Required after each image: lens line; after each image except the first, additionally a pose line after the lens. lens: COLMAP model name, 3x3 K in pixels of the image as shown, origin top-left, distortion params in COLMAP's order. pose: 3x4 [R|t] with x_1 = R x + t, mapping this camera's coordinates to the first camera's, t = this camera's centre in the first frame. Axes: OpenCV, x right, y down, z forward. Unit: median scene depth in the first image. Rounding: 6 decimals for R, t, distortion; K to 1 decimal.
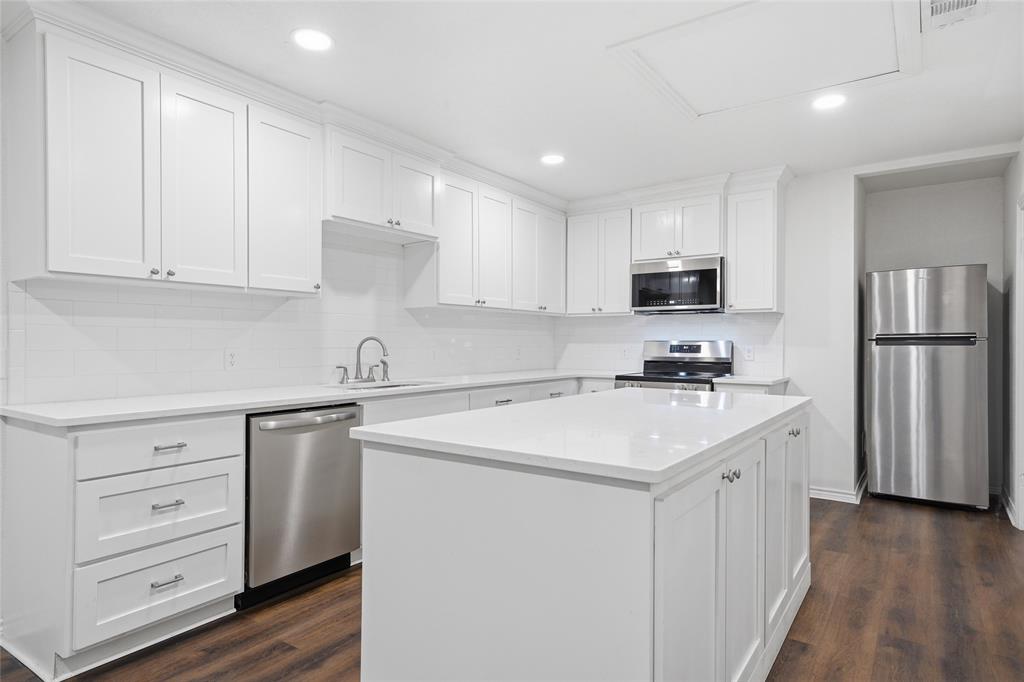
lens RADIAL K [[594.0, 0, 512.0], [0, 594.0, 341.0], [0, 0, 1]] dist [0.015720, 0.000753]
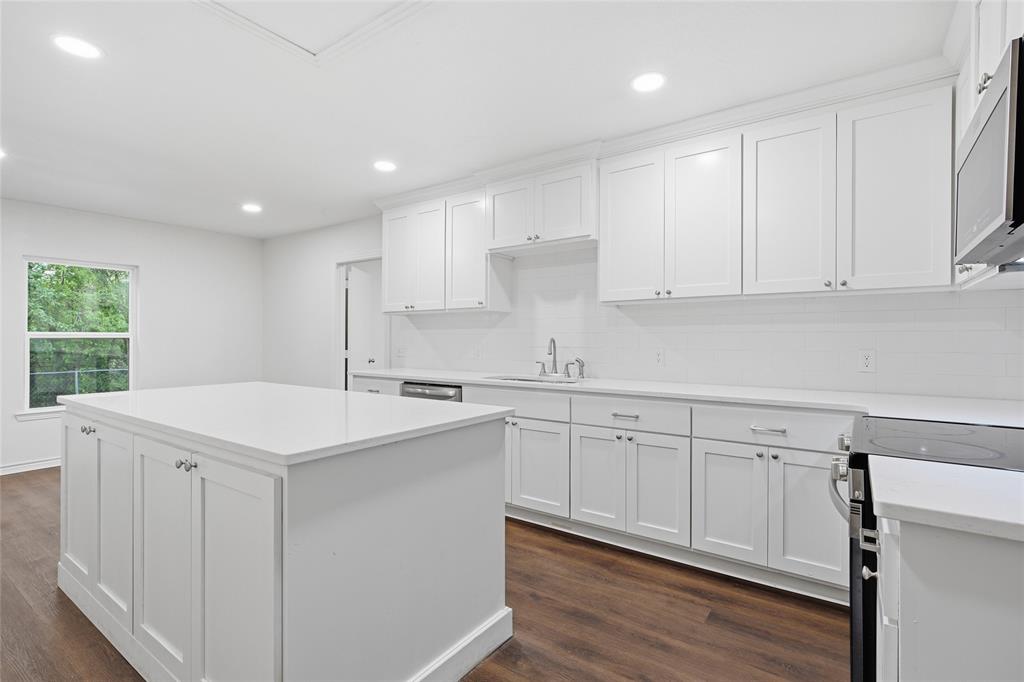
lens RADIAL K [[443.4, 0, 512.0], [0, 443.4, 341.0], [0, 0, 1]] dist [-0.000215, 0.000473]
pose [[0.027756, -0.005008, -0.999602, 0.549524], [-0.001578, 0.999986, -0.005054, 0.004089], [0.999613, 0.001718, 0.027747, 0.781582]]
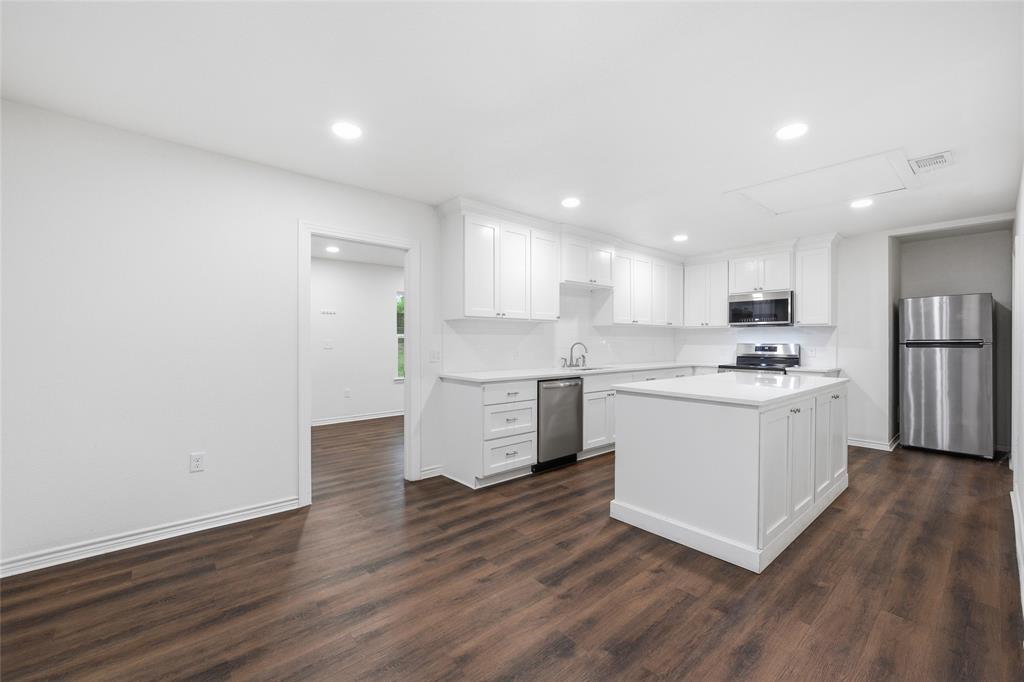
lens RADIAL K [[427.3, 0, 512.0], [0, 427.3, 341.0], [0, 0, 1]] dist [-0.000397, 0.000145]
pose [[0.970649, 0.000749, -0.240498, -0.102968], [-0.000017, 0.999995, 0.003049, -0.013181], [0.240499, -0.002955, 0.970645, -0.300521]]
